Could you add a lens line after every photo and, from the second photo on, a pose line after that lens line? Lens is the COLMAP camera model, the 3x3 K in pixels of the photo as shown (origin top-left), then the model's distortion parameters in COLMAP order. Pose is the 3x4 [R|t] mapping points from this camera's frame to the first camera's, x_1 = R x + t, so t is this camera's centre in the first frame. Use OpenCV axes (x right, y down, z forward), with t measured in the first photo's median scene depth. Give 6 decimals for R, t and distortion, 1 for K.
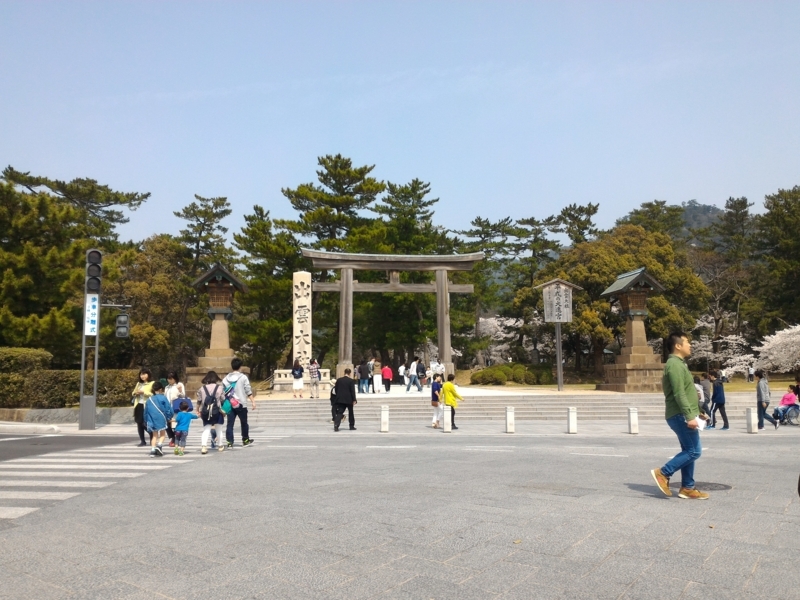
lens RADIAL K [[682.4, 0, 400.7], [0, 682.4, 299.9], [0, 0, 1]] dist [0.008779, -0.001482]
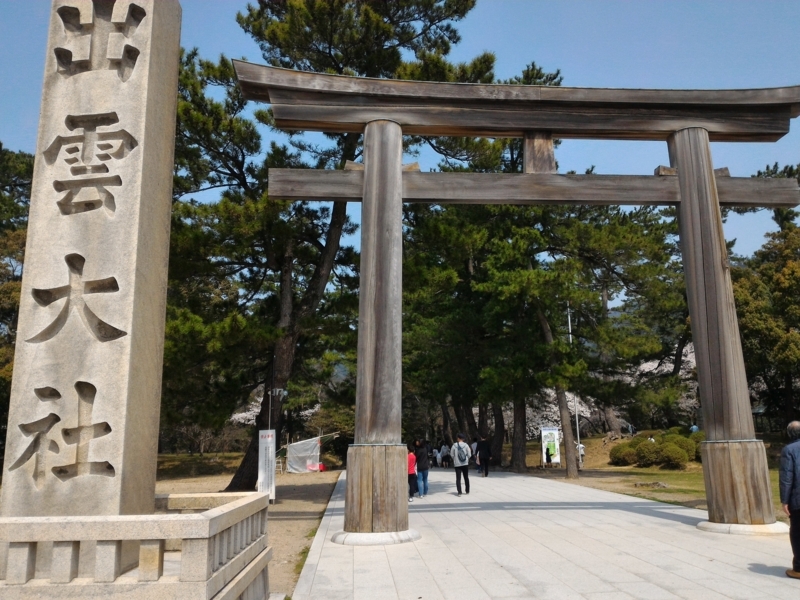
lens RADIAL K [[682.4, 0, 398.7], [0, 682.4, 298.3], [0, 0, 1]] dist [0.008779, -0.001482]
pose [[0.995341, -0.017795, -0.094761, -0.048681], [0.009116, 0.995787, -0.091240, 0.064517], [0.095985, 0.089951, 0.991310, 0.773733]]
